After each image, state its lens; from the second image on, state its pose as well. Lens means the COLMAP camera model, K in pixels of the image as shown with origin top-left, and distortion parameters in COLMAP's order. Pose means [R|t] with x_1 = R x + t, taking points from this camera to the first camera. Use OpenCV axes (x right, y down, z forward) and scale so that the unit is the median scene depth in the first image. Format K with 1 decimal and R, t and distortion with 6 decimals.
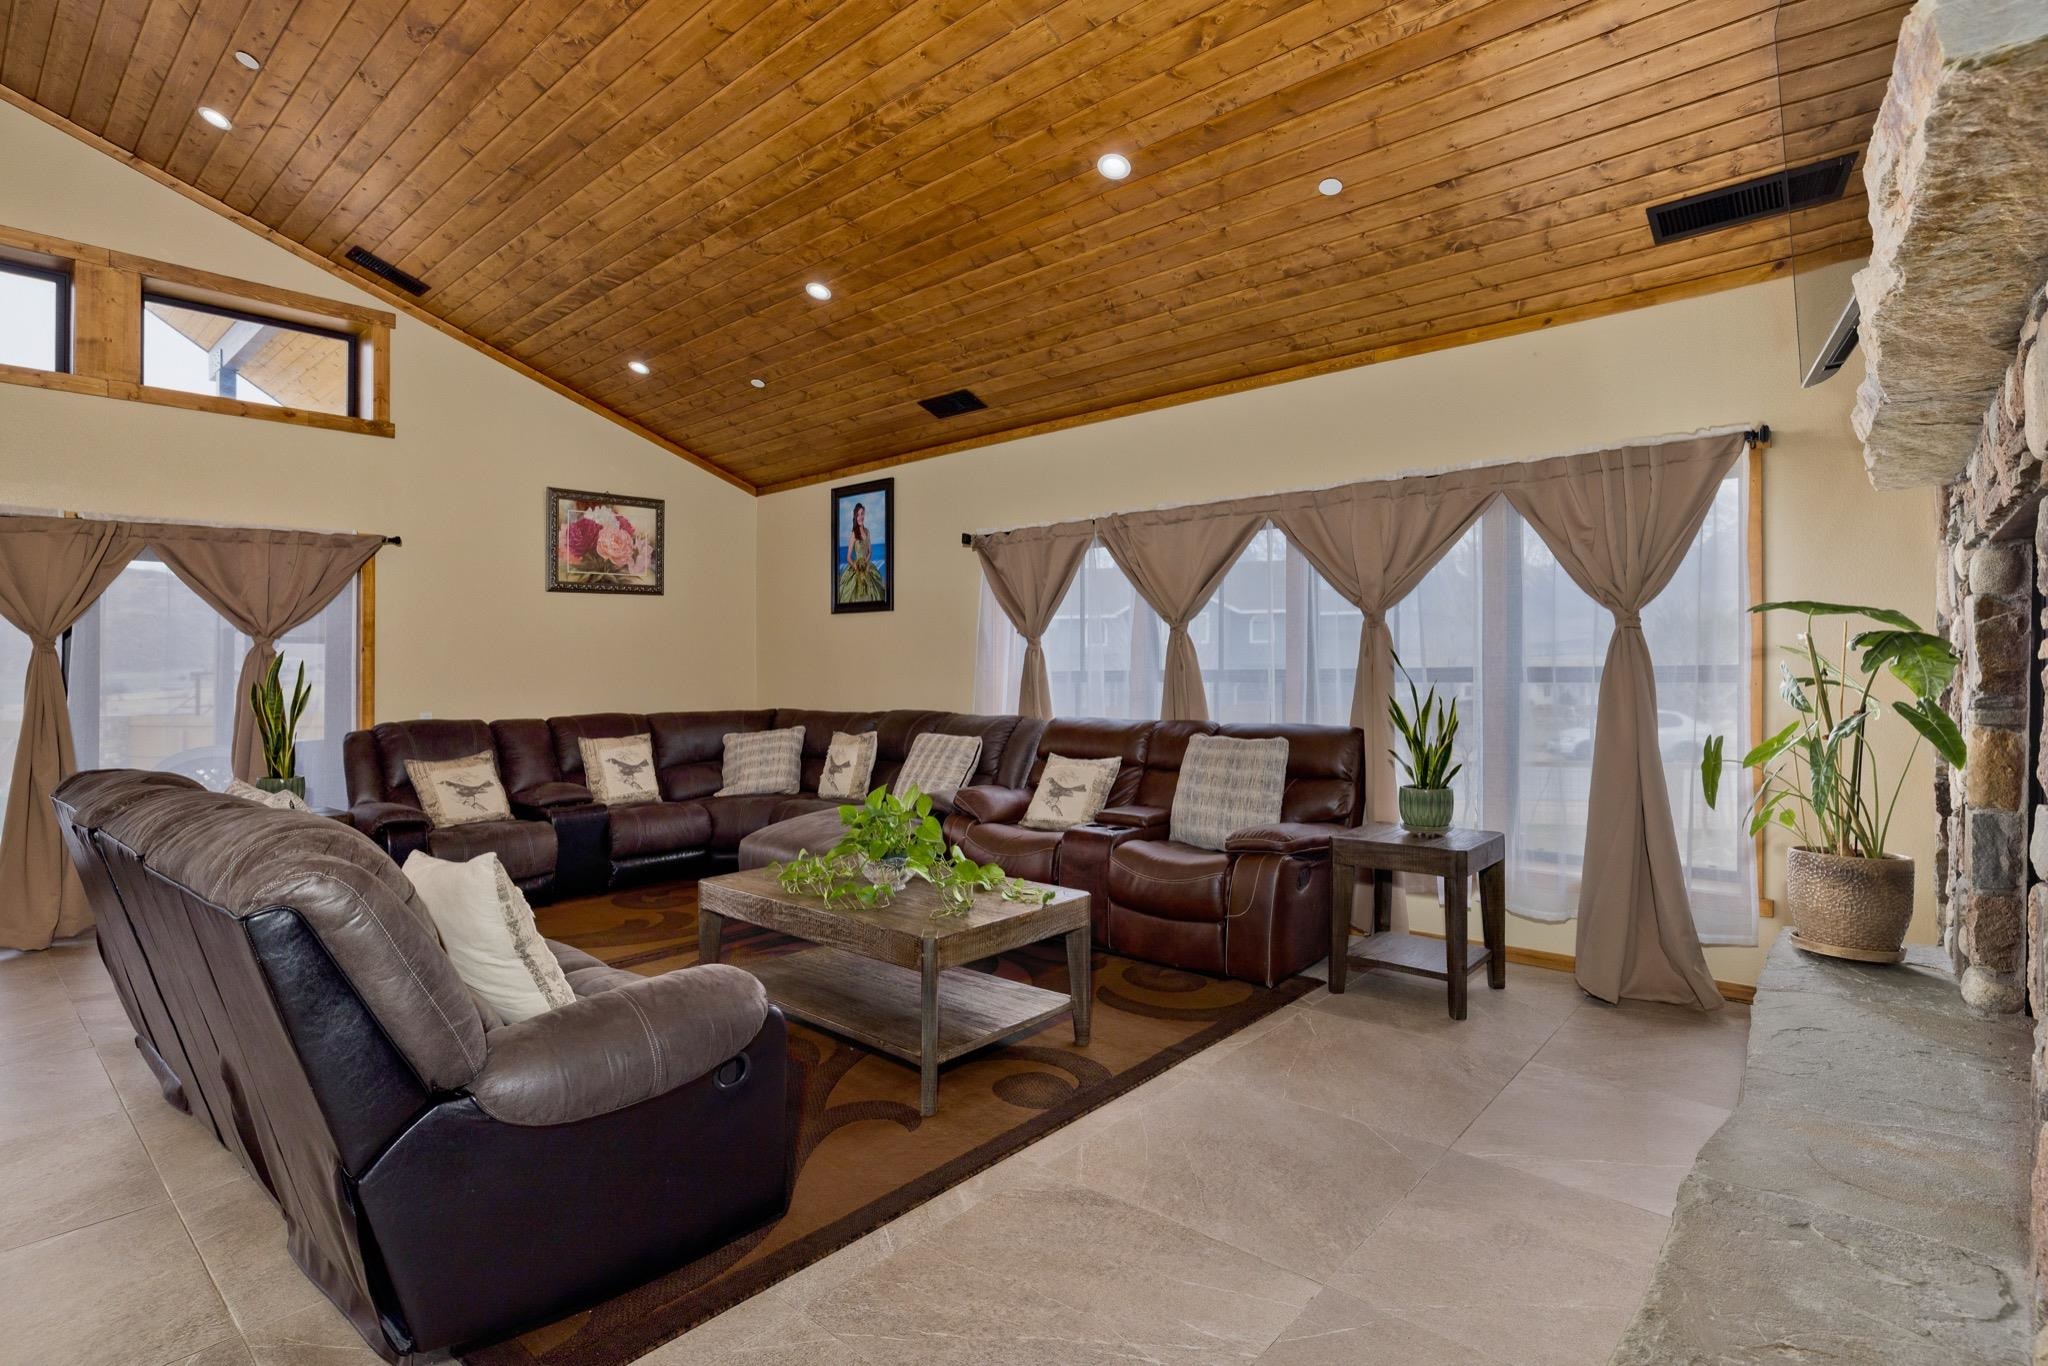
lens RADIAL K [[1003.8, 0, 1023.3], [0, 1003.8, 645.3], [0, 0, 1]] dist [-0.004319, 0.001219]
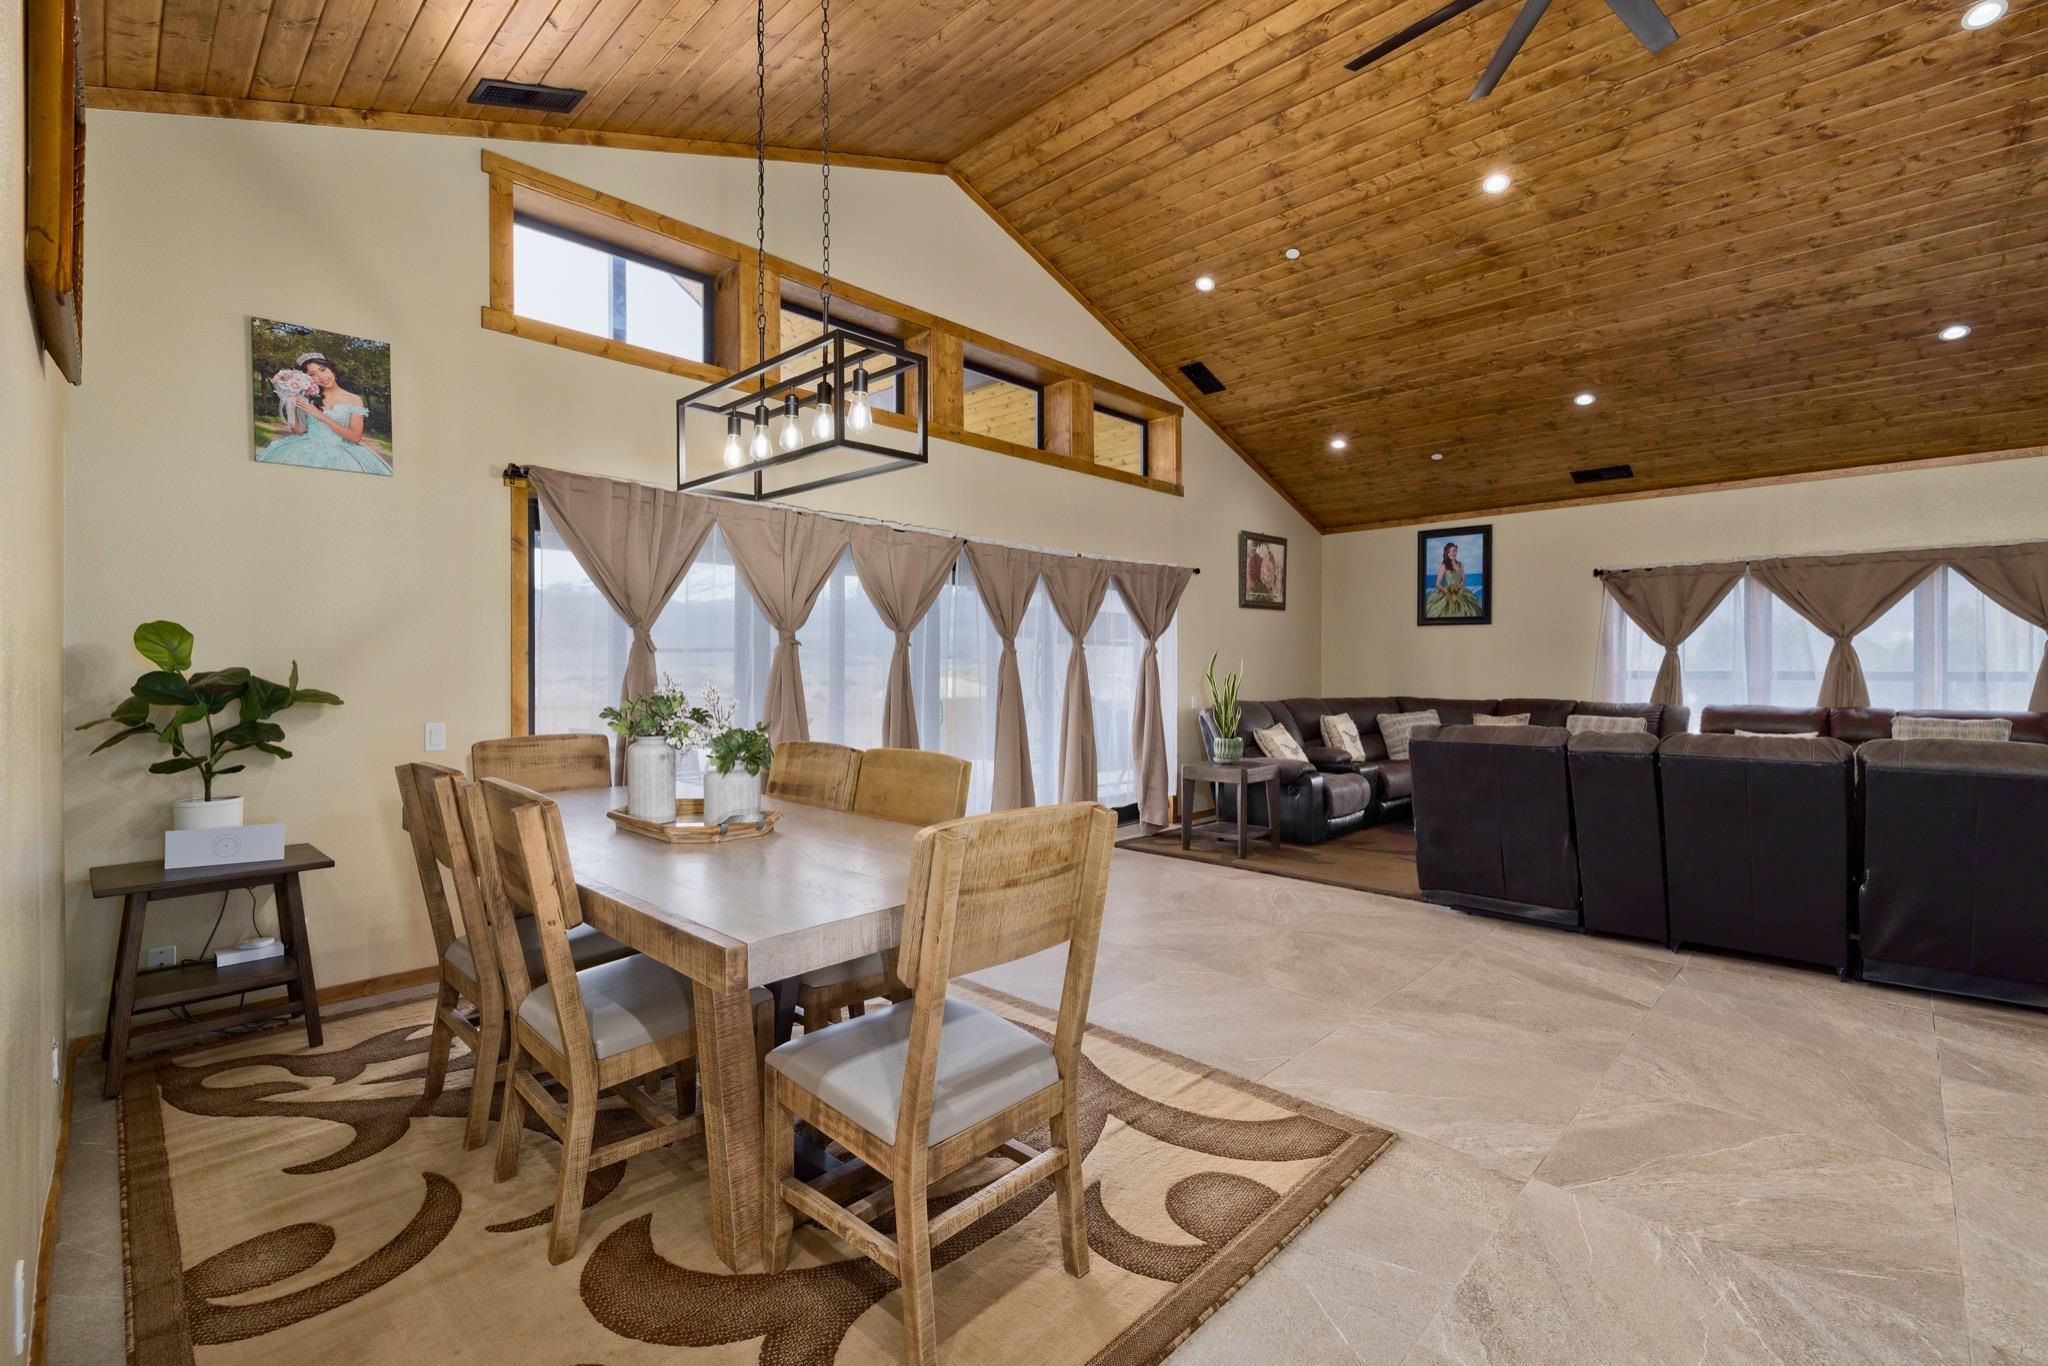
lens RADIAL K [[896.2, 0, 1014.5], [0, 896.2, 663.9], [0, 0, 1]] dist [0.003410, -0.000683]
pose [[0.998538, 0.014670, -0.052026, -0.851712], [-0.013596, 0.999688, 0.020936, 0.002804], [0.052317, -0.020198, 0.998426, -0.280318]]
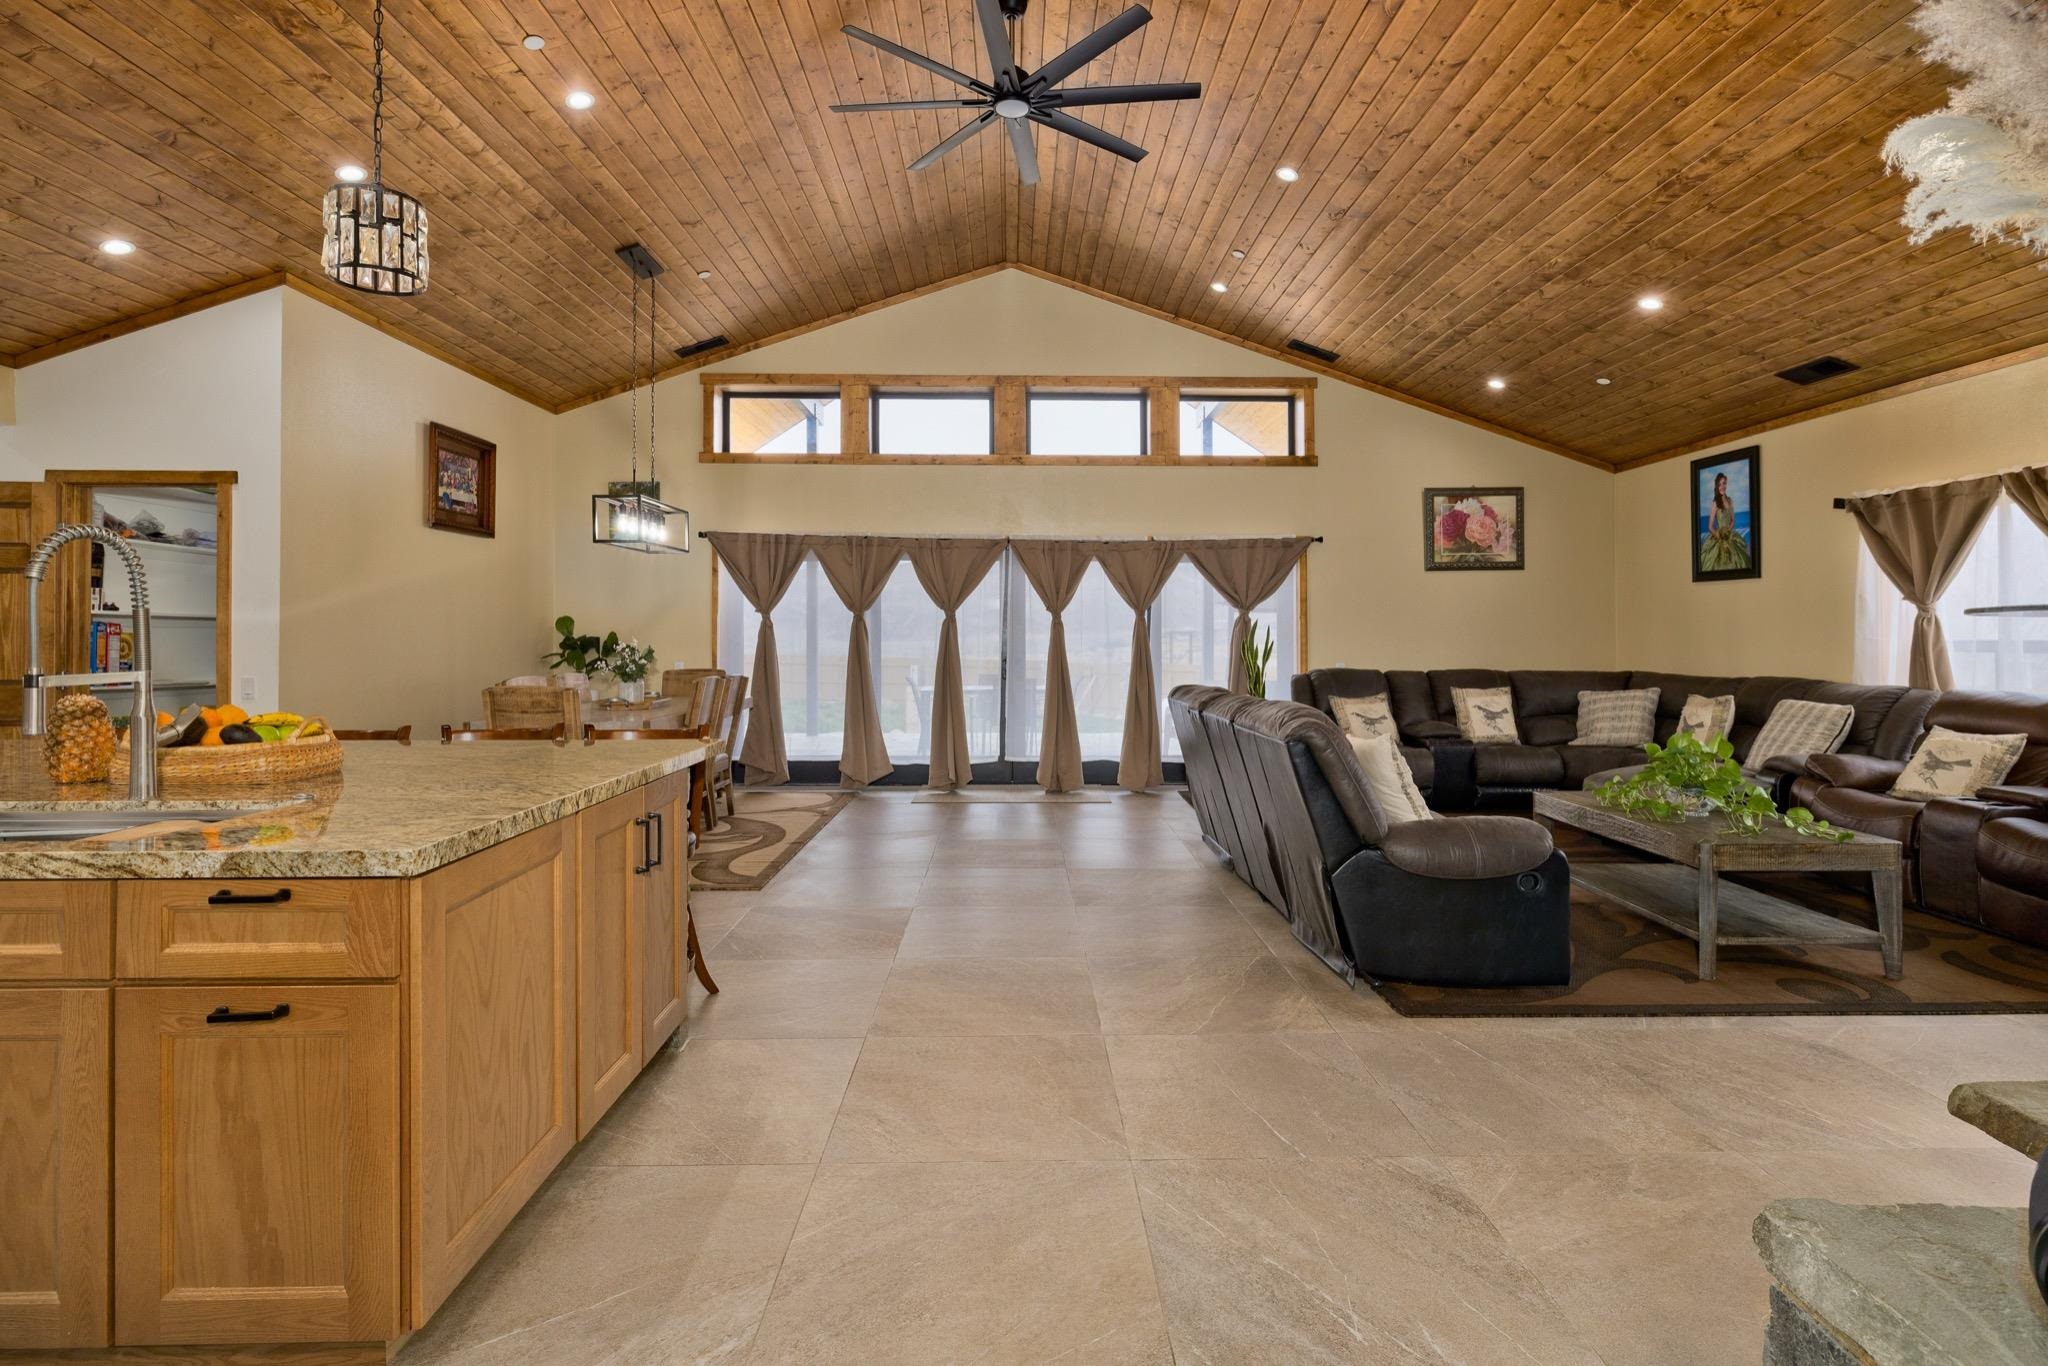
lens RADIAL K [[1003.8, 0, 1025.6], [0, 1003.8, 596.6], [0, 0, 1]] dist [-0.004319, 0.001219]
pose [[0.674341, -0.016088, -0.738245, 0.138759], [0.008026, 0.999863, -0.014458, -0.008320], [0.738376, 0.003825, 0.674378, -0.265243]]
